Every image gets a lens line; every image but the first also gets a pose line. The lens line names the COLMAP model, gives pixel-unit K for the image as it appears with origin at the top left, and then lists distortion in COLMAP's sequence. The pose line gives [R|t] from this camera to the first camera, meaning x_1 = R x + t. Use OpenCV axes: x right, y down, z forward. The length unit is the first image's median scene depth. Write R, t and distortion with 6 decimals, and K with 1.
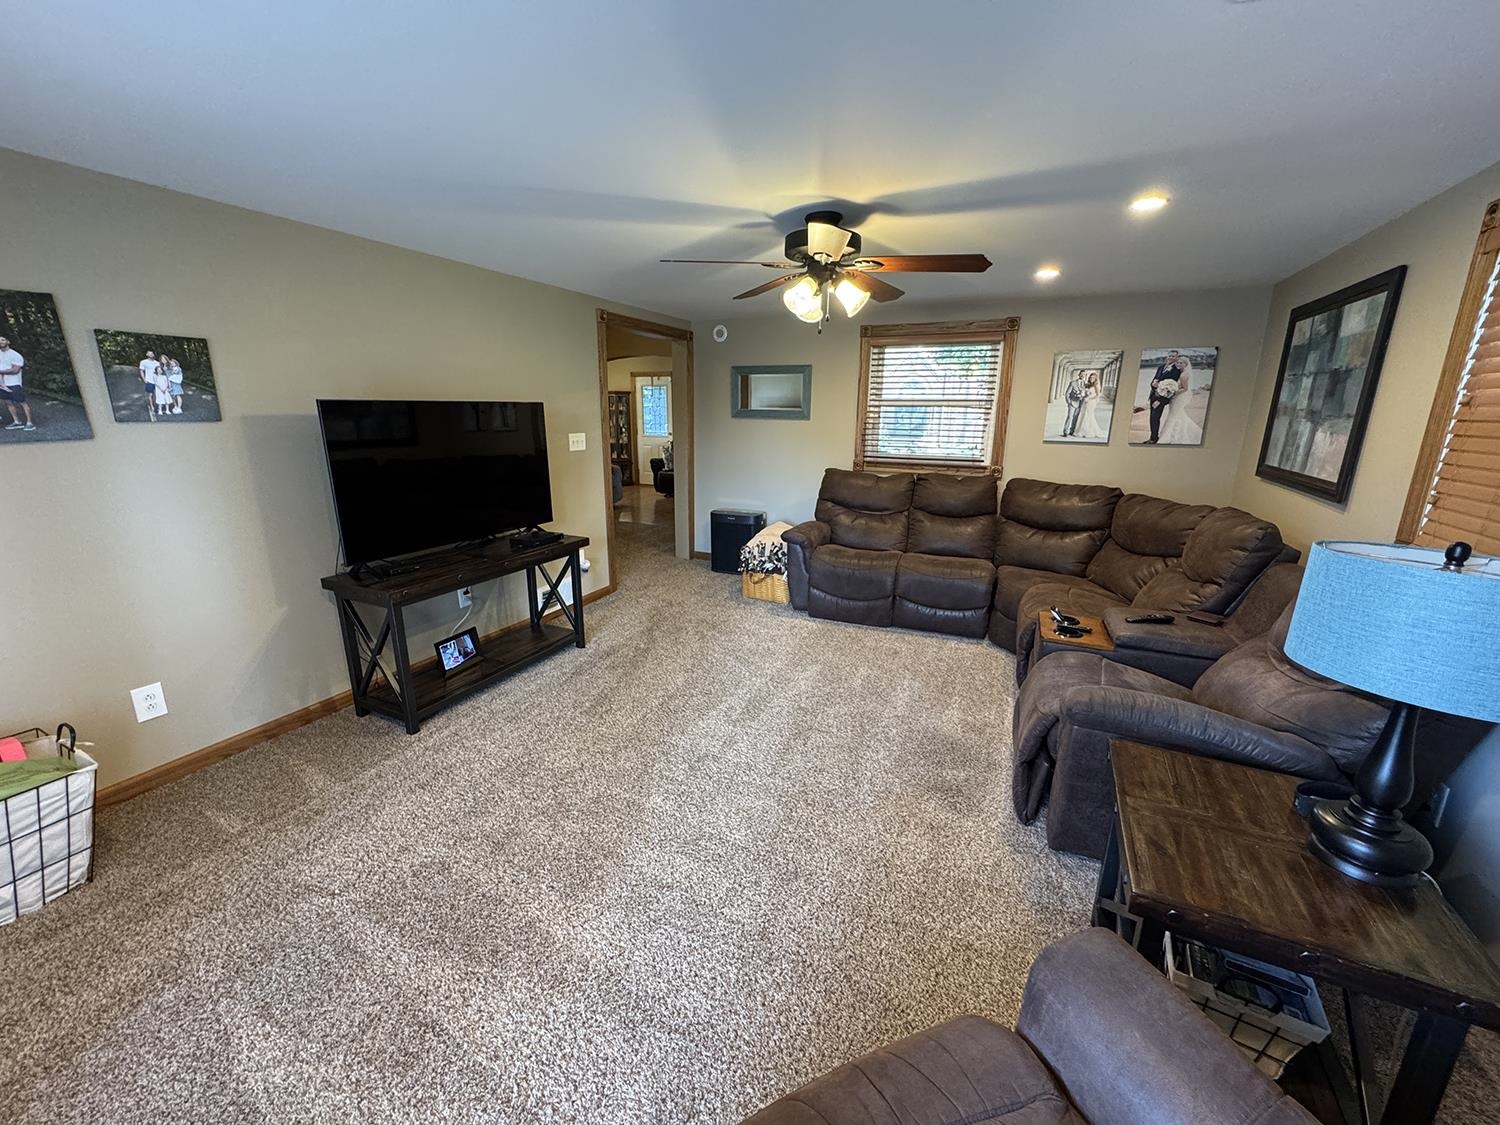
lens RADIAL K [[600.0, 0, 748.5], [0, 600.0, 562.9], [0, 0, 1]] dist [-0.012710, -0.000295]
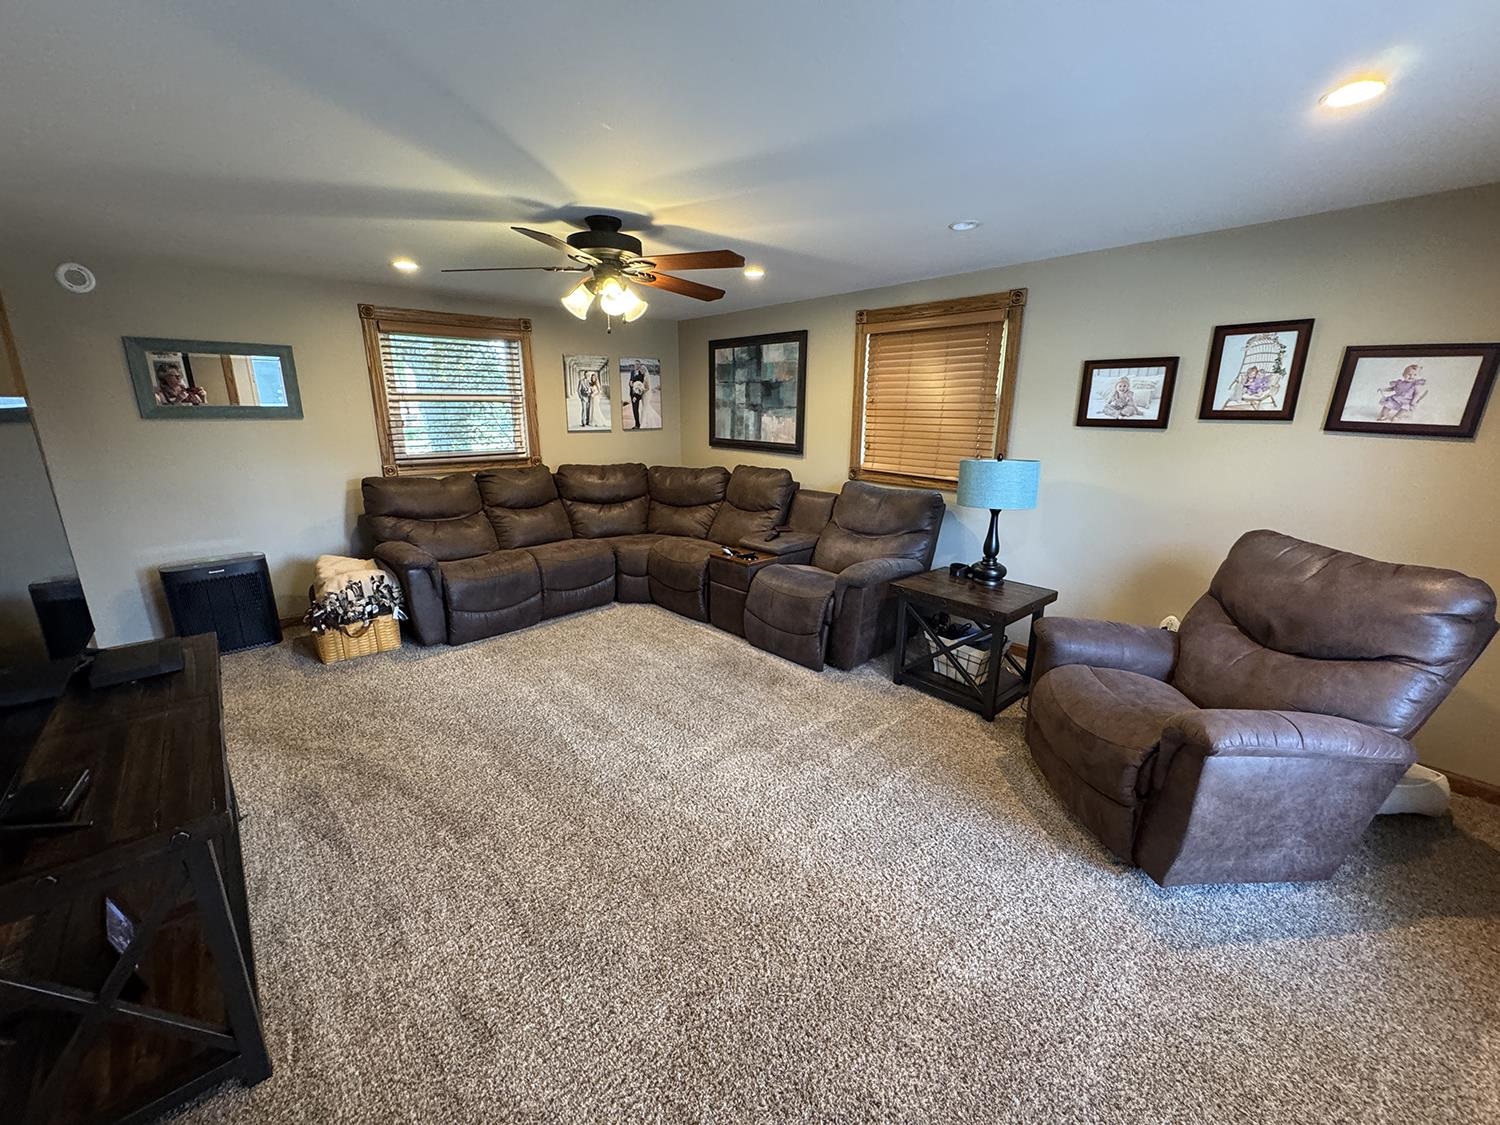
lens RADIAL K [[600.0, 0, 753.2], [0, 600.0, 563.2], [0, 0, 1]] dist [-0.012710, -0.000295]
pose [[0.360956, -0.241700, 0.900717, -0.522353], [0.227861, 0.959415, 0.166137, -0.074590], [-0.904317, 0.145270, 0.401381, 0.265758]]
